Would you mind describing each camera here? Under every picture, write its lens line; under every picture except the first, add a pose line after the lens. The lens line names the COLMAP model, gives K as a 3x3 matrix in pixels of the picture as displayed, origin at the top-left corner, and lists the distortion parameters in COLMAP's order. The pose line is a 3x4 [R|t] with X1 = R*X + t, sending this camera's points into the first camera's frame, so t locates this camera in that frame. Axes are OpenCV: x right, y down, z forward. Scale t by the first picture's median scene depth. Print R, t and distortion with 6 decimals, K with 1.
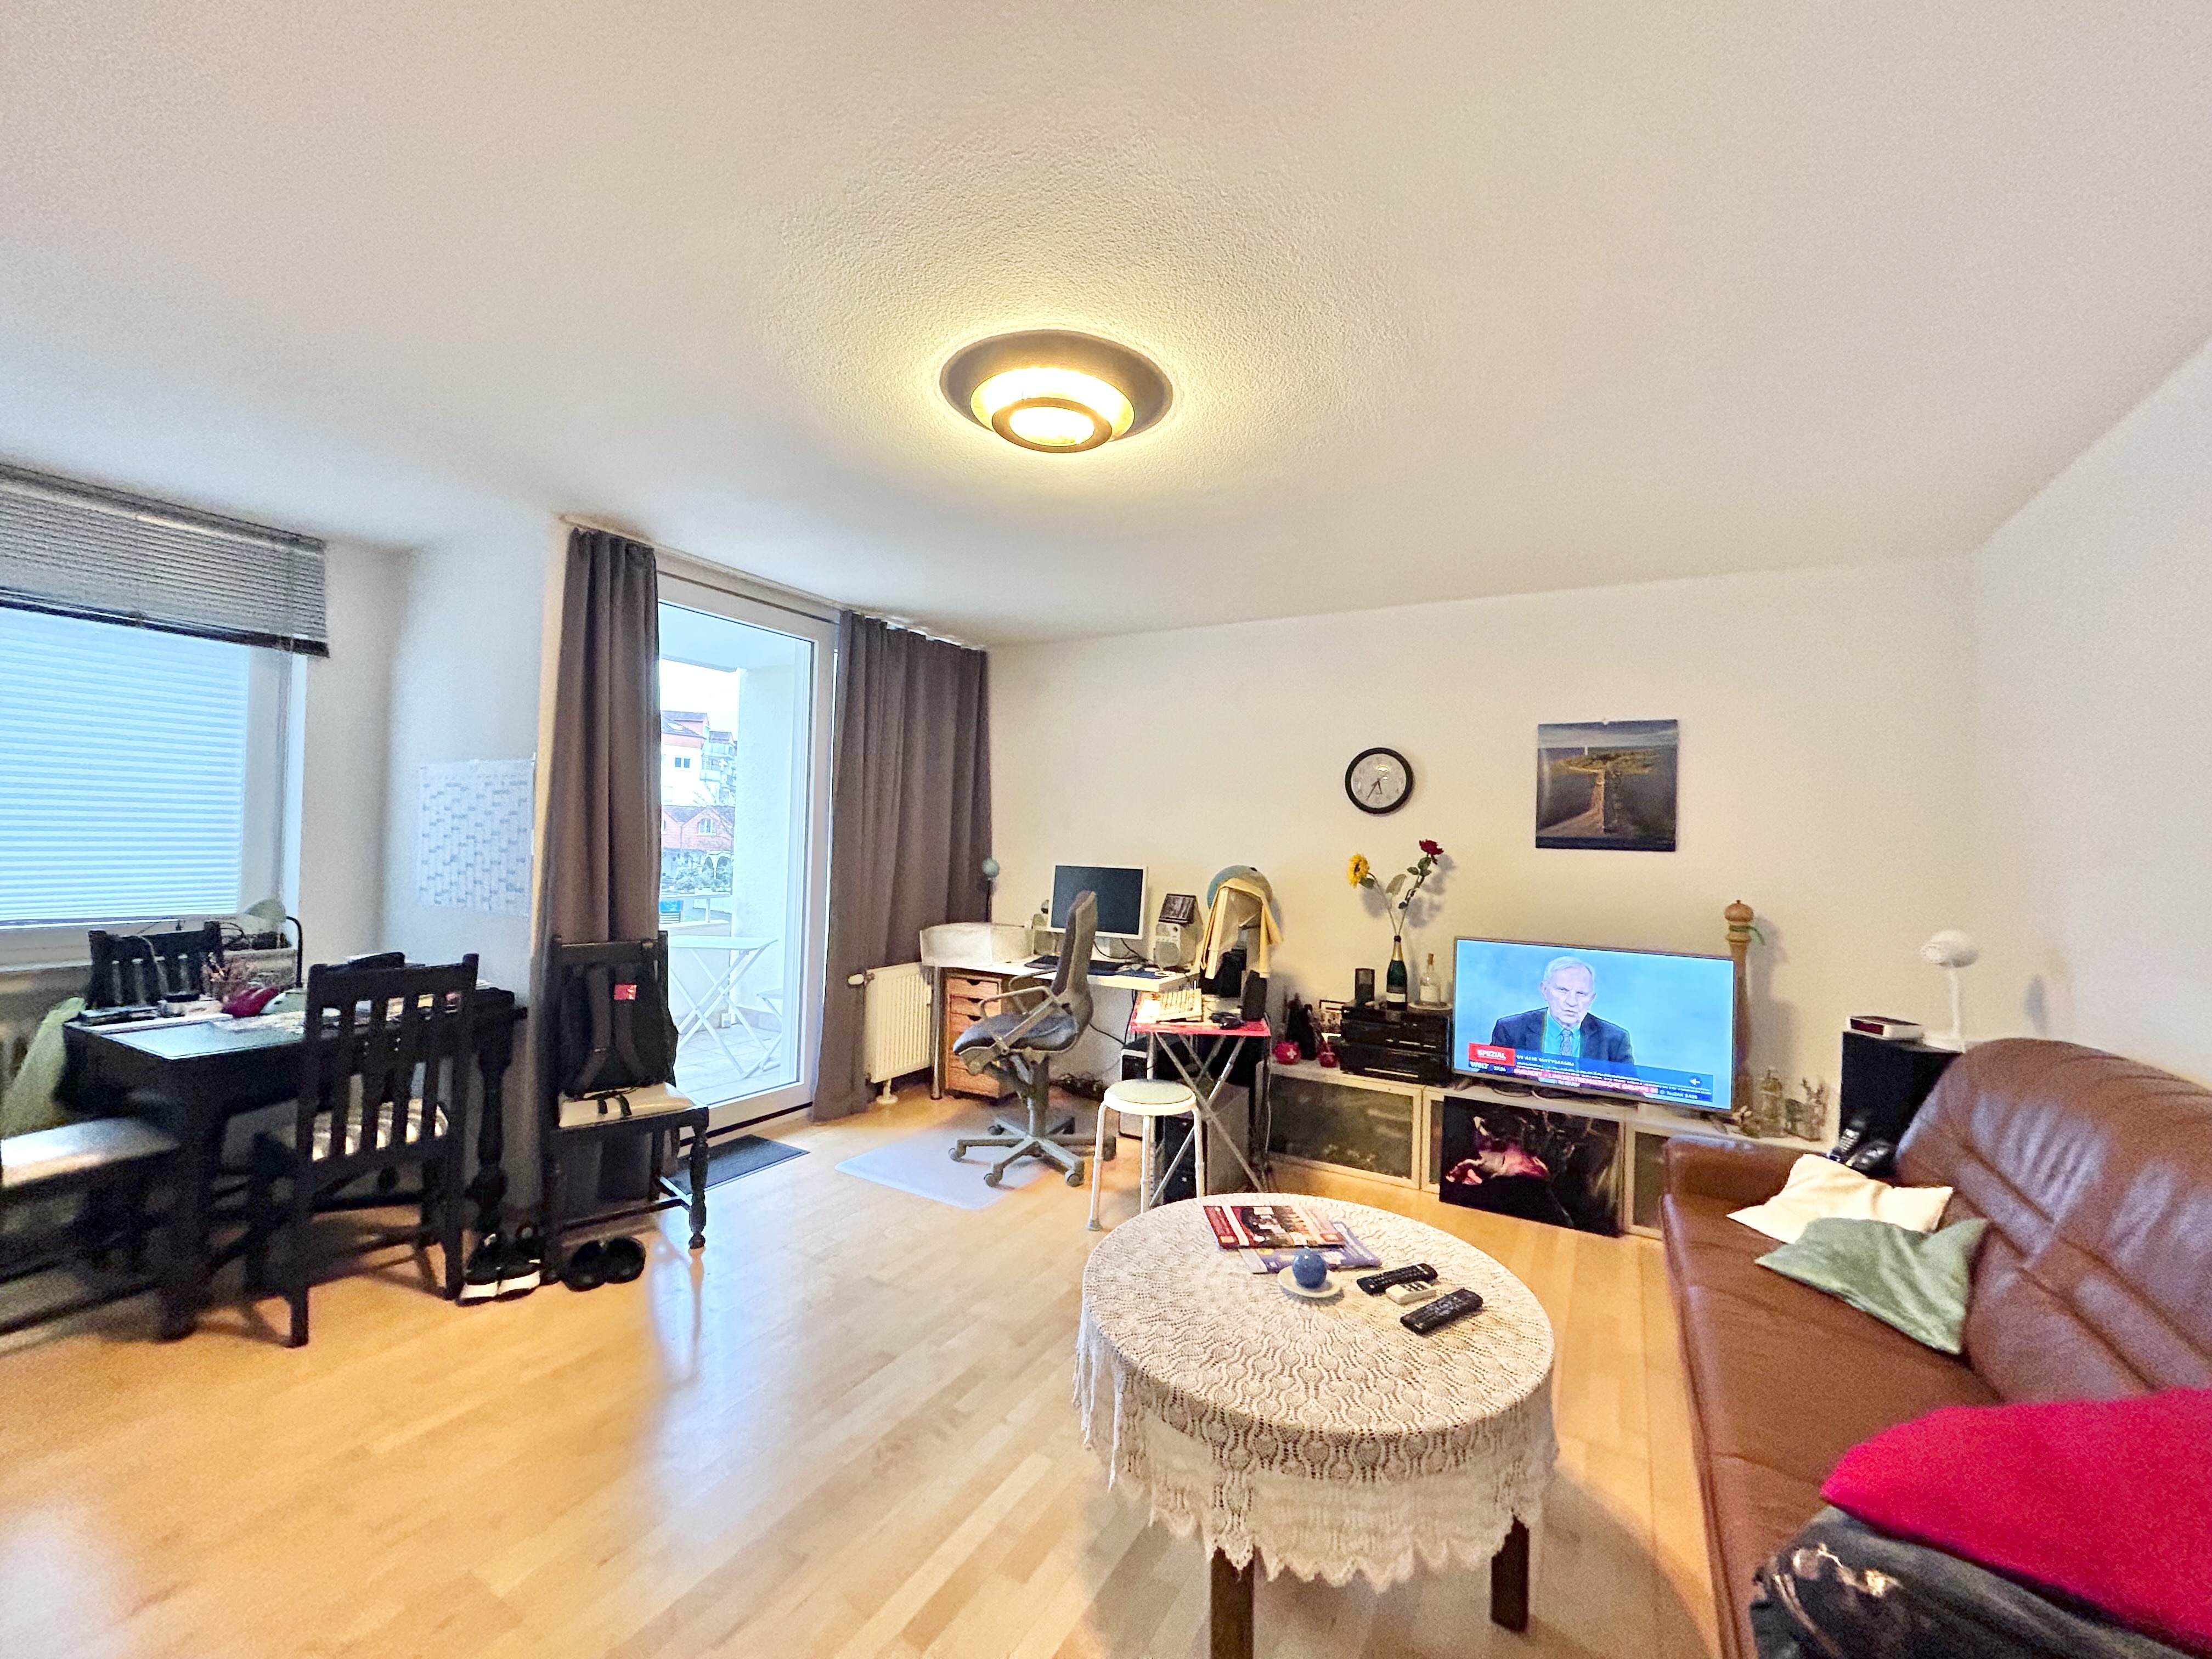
lens RADIAL K [[922.6, 0, 1104.8], [0, 922.6, 818.2], [0, 0, 1]] dist [-0.001410, -0.001233]
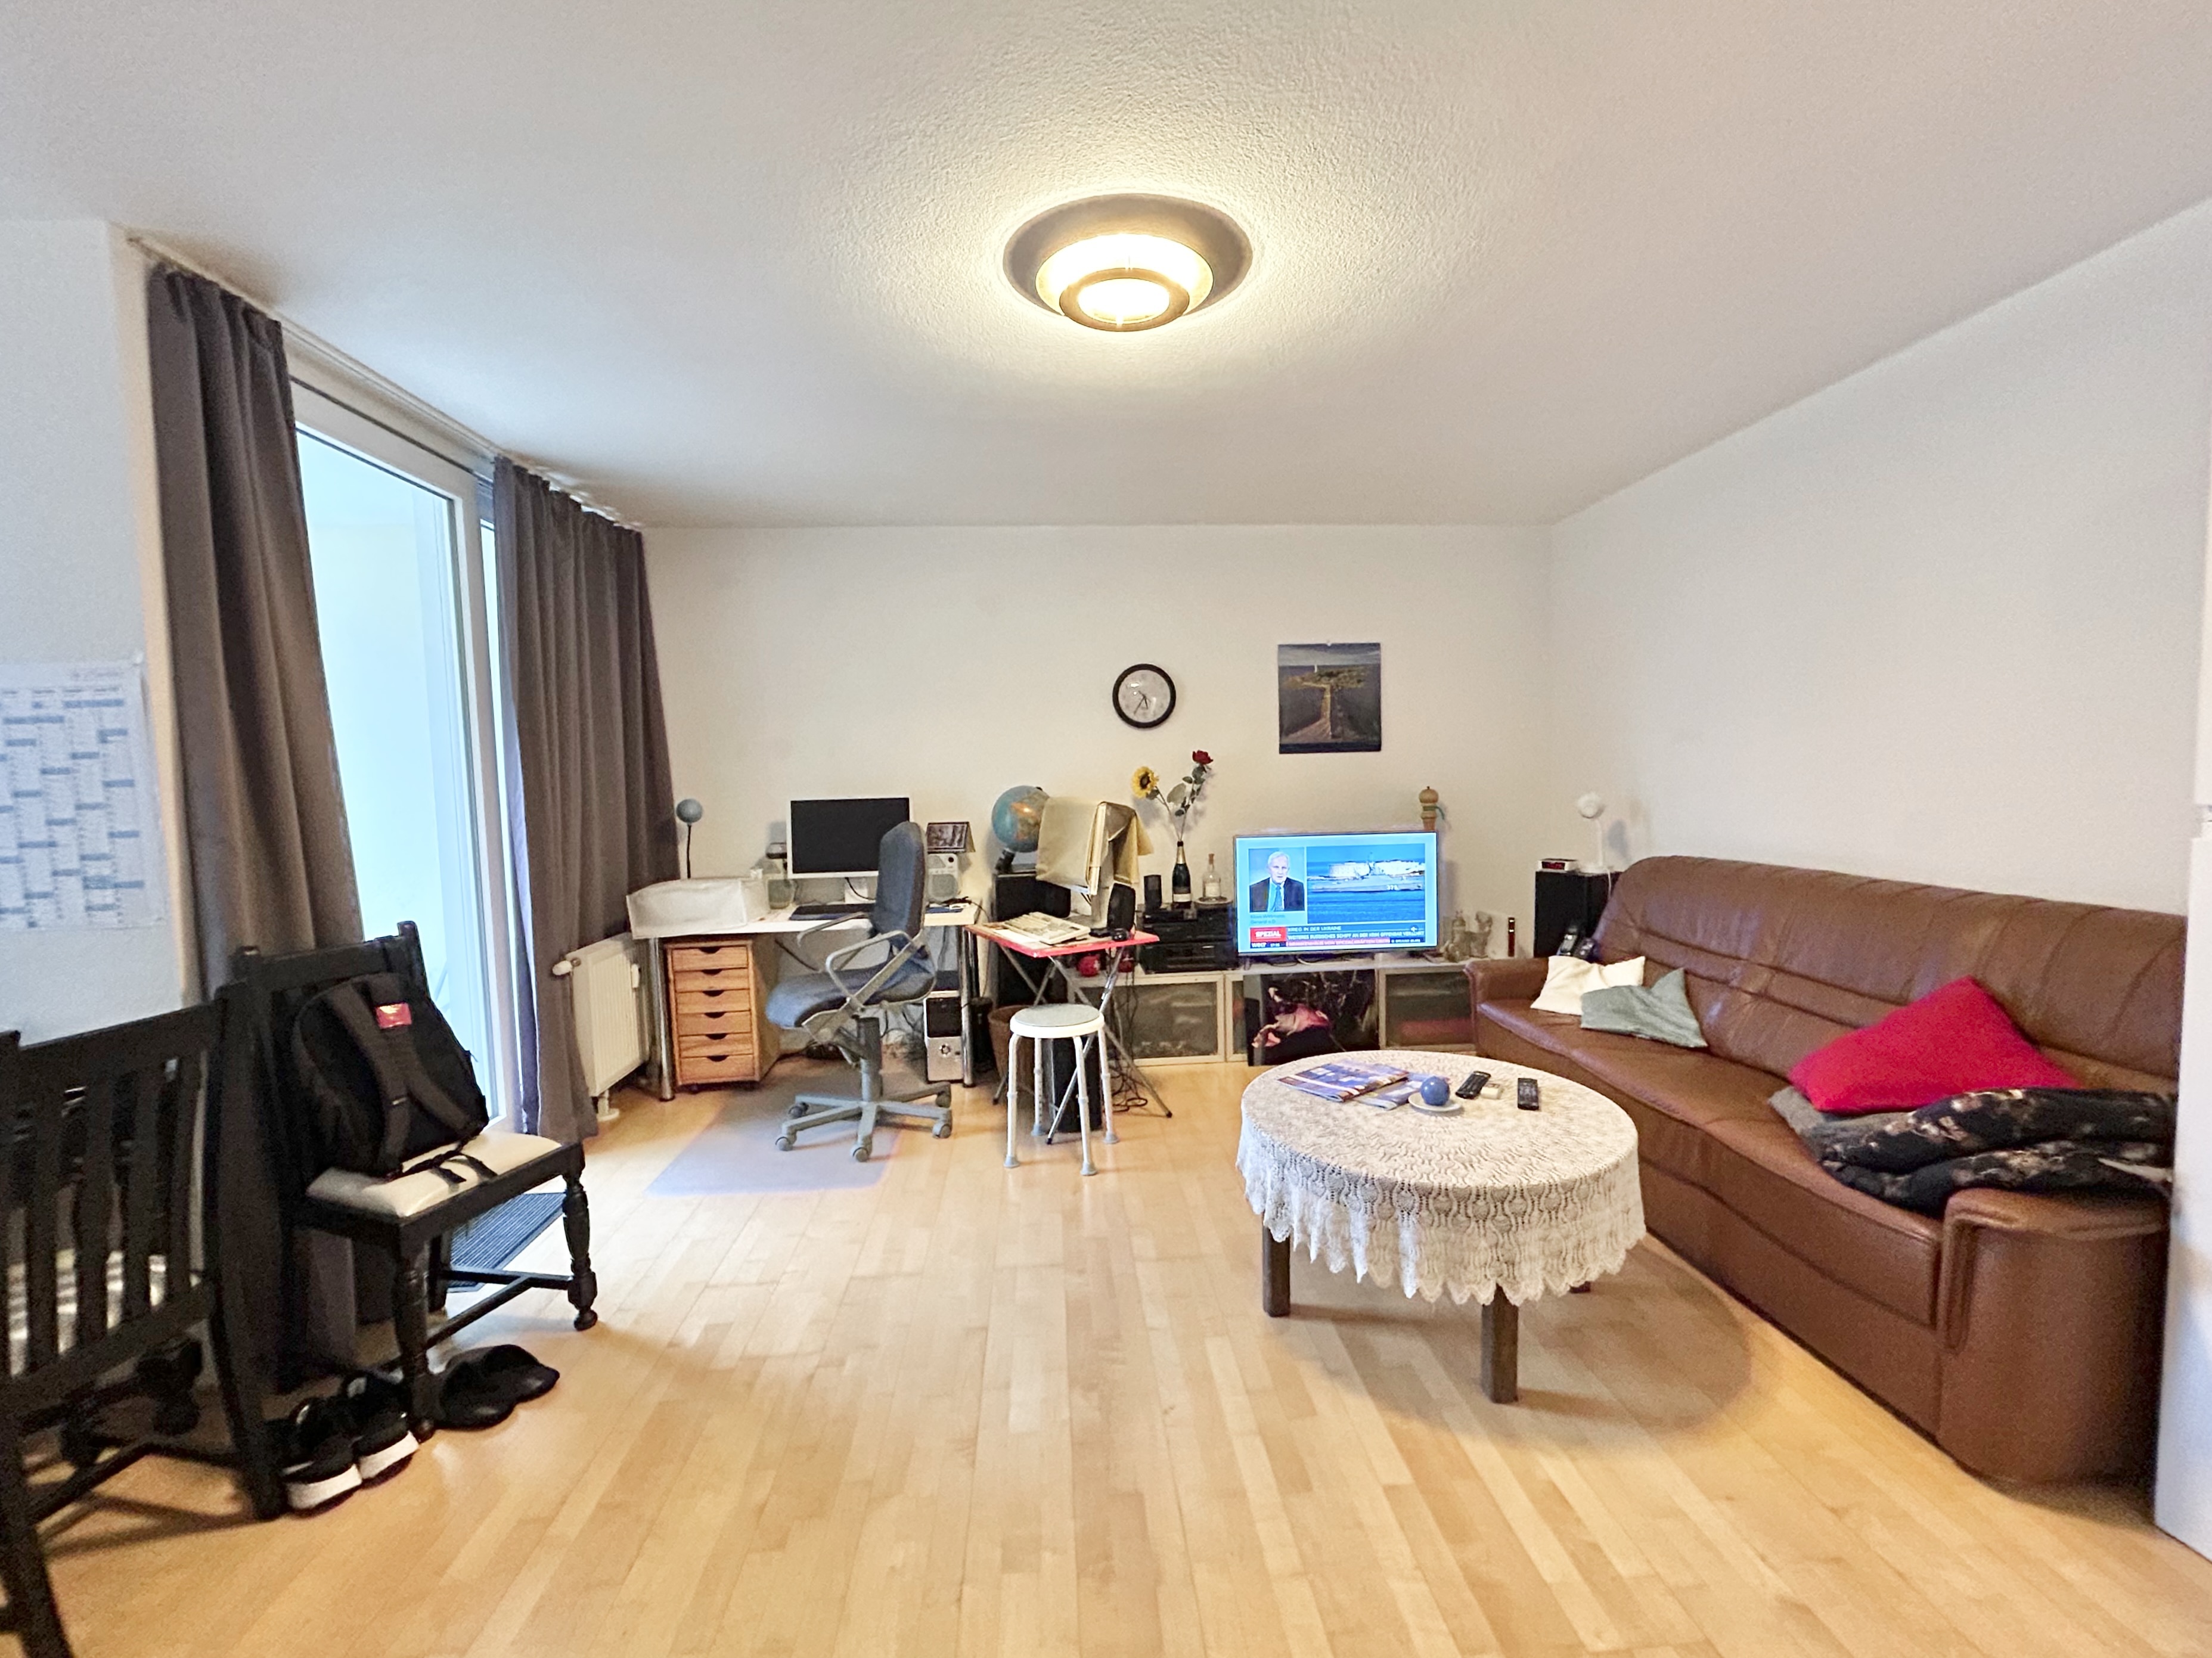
lens RADIAL K [[1008.8, 0, 1108.1], [0, 1008.8, 842.0], [0, 0, 1]] dist [-0.000012, -0.000202]
pose [[0.814144, -0.087712, 0.573999, -0.464295], [0.035047, 0.994146, 0.102205, 0.006119], [-0.579604, -0.063092, 0.812452, 0.103139]]
